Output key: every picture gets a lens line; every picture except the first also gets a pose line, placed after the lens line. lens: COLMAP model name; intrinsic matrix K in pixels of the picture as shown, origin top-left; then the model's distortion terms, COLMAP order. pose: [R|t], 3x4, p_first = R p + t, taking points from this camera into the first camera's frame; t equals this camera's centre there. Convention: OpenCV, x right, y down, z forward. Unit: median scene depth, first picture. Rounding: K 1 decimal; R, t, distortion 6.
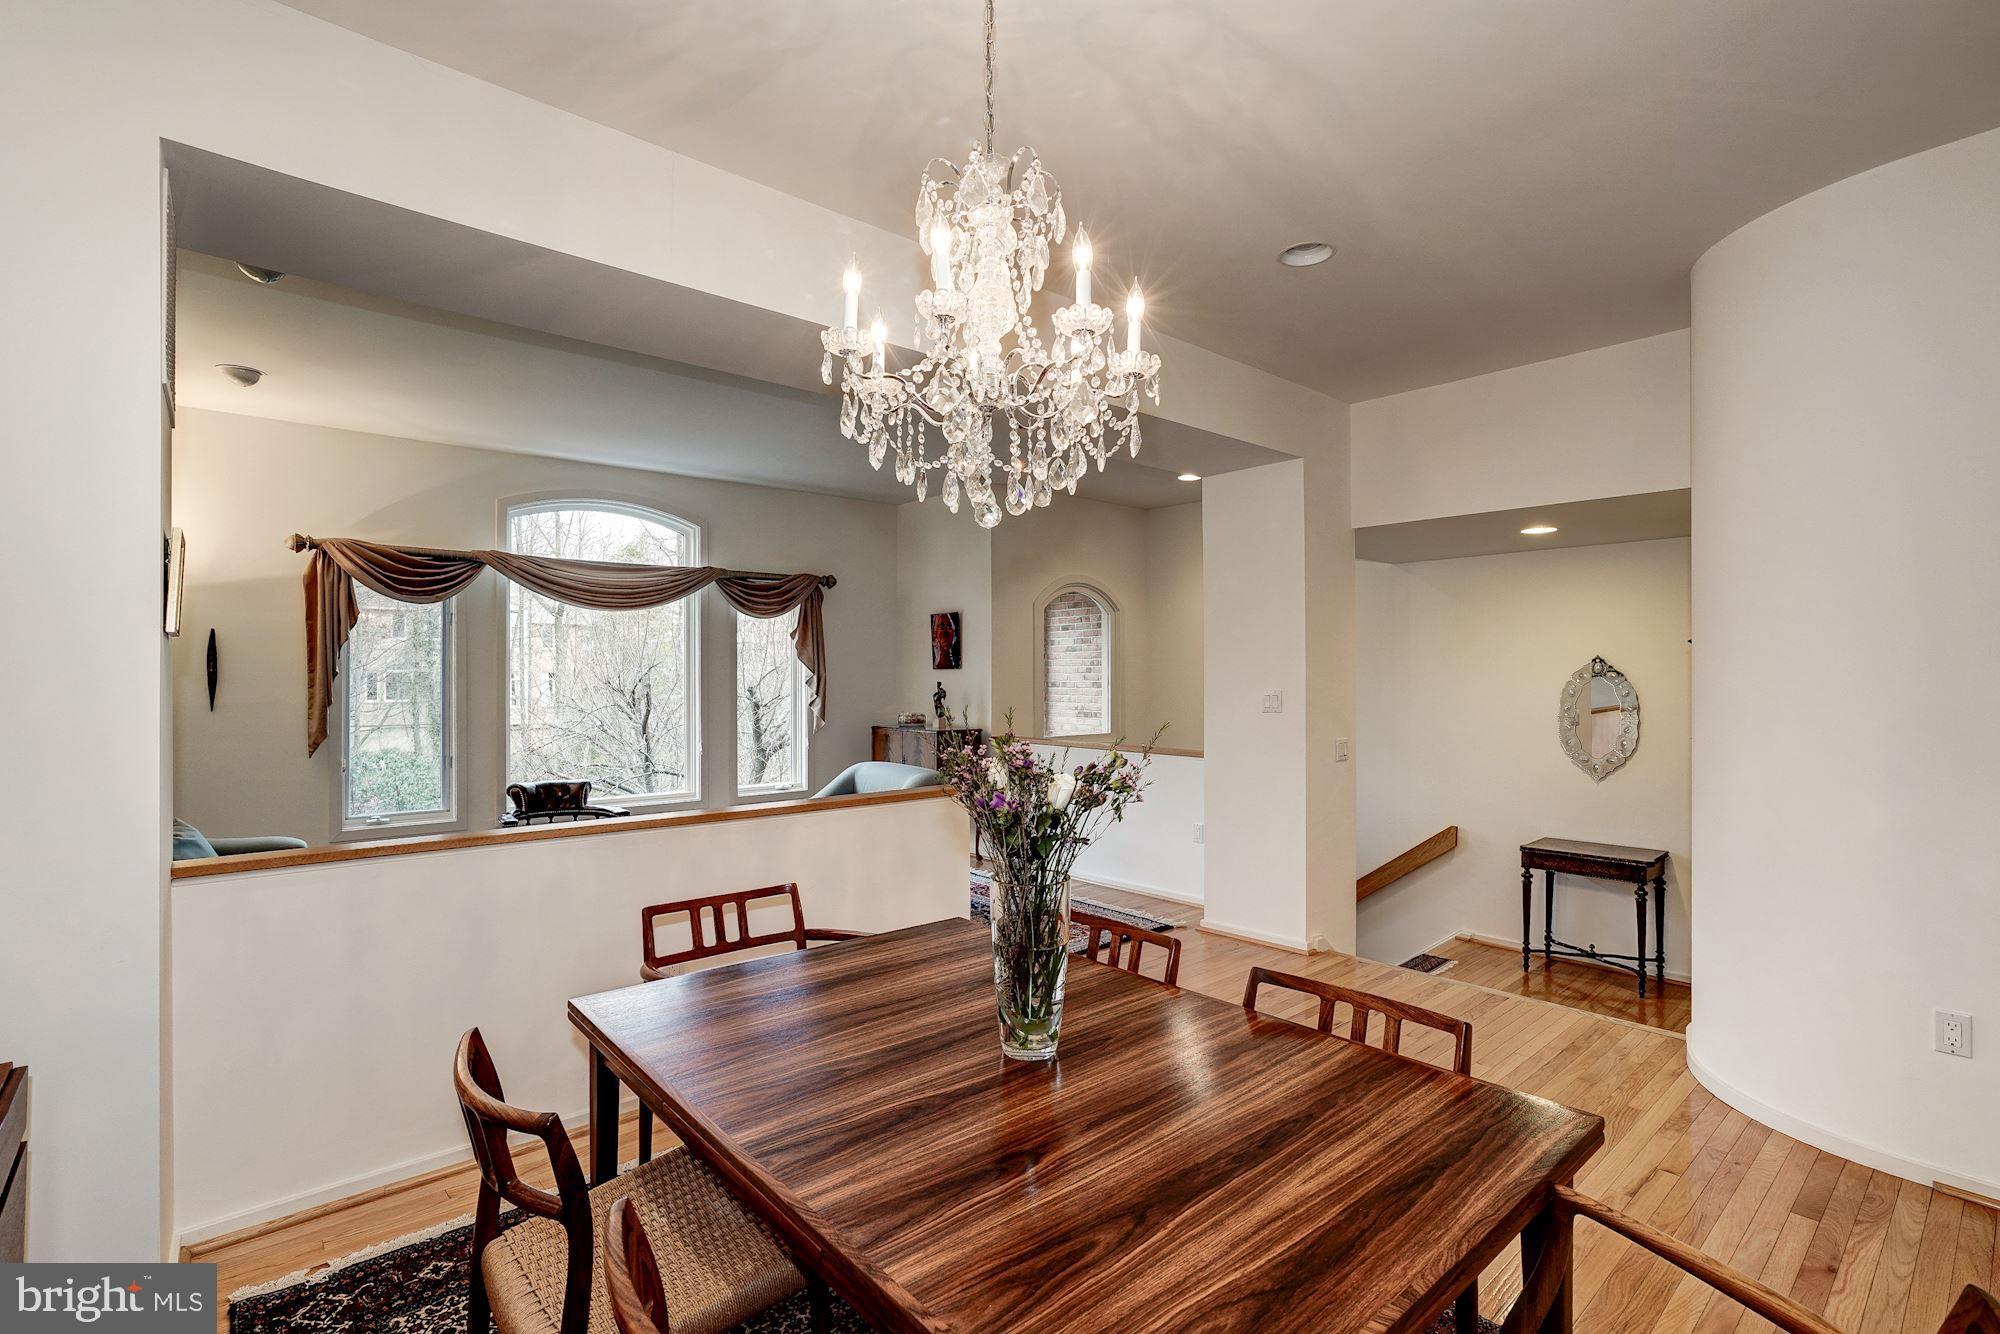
lens RADIAL K [[913.3, 0, 994.5], [0, 913.3, 678.2], [0, 0, 1]] dist [-0.057763, 0.029448]
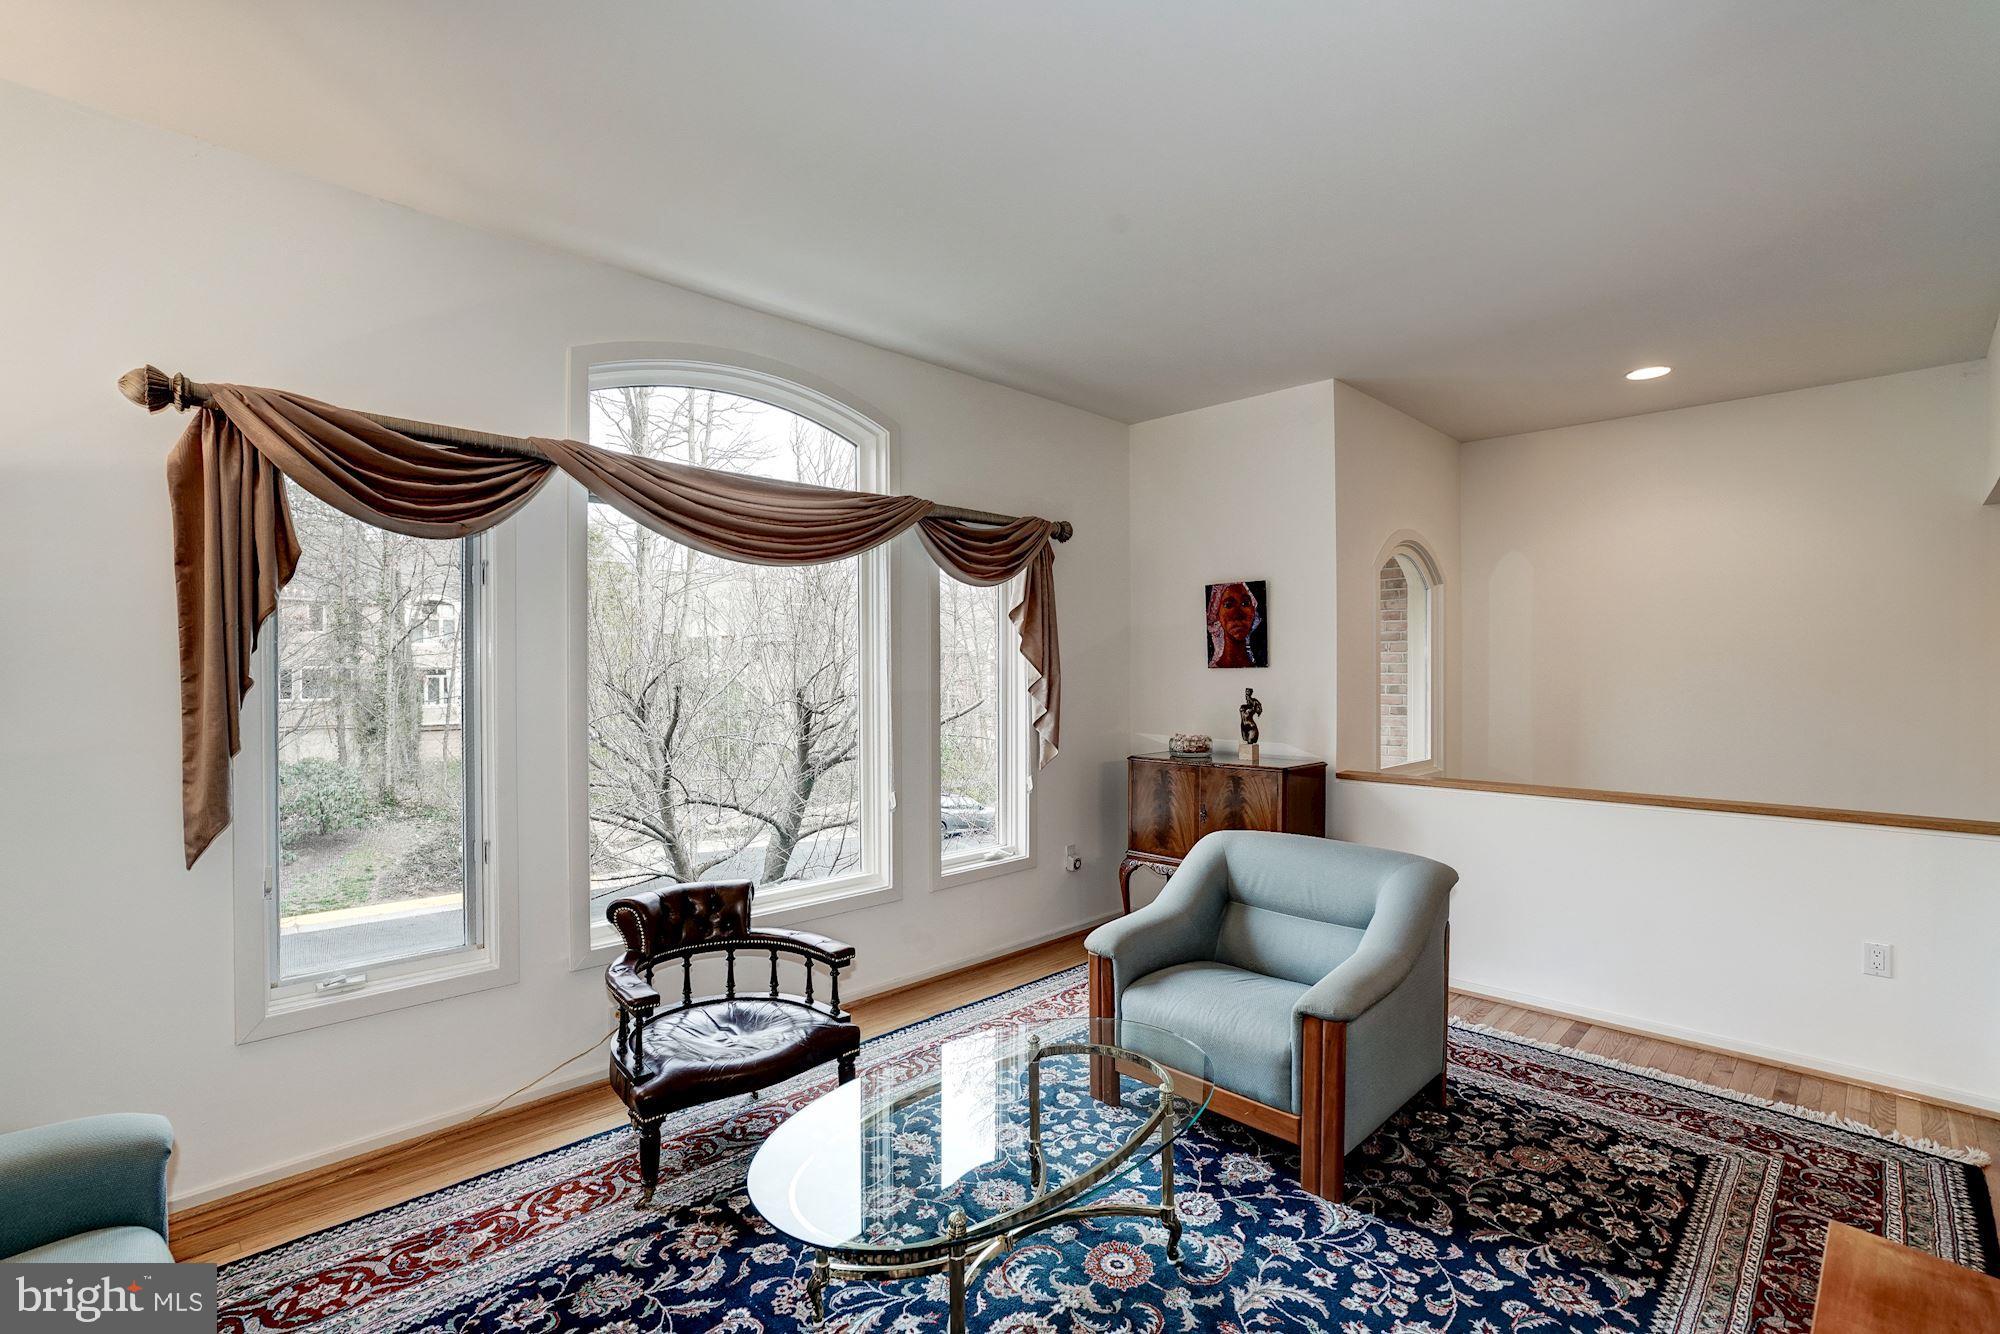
lens RADIAL K [[913.3, 0, 994.5], [0, 913.3, 678.2], [0, 0, 1]] dist [-0.057763, 0.029448]
pose [[0.997918, -0.002679, 0.064433, -0.298304], [0.002301, 0.999980, 0.005948, -0.007860], [-0.064448, -0.005787, 0.997904, 0.402759]]
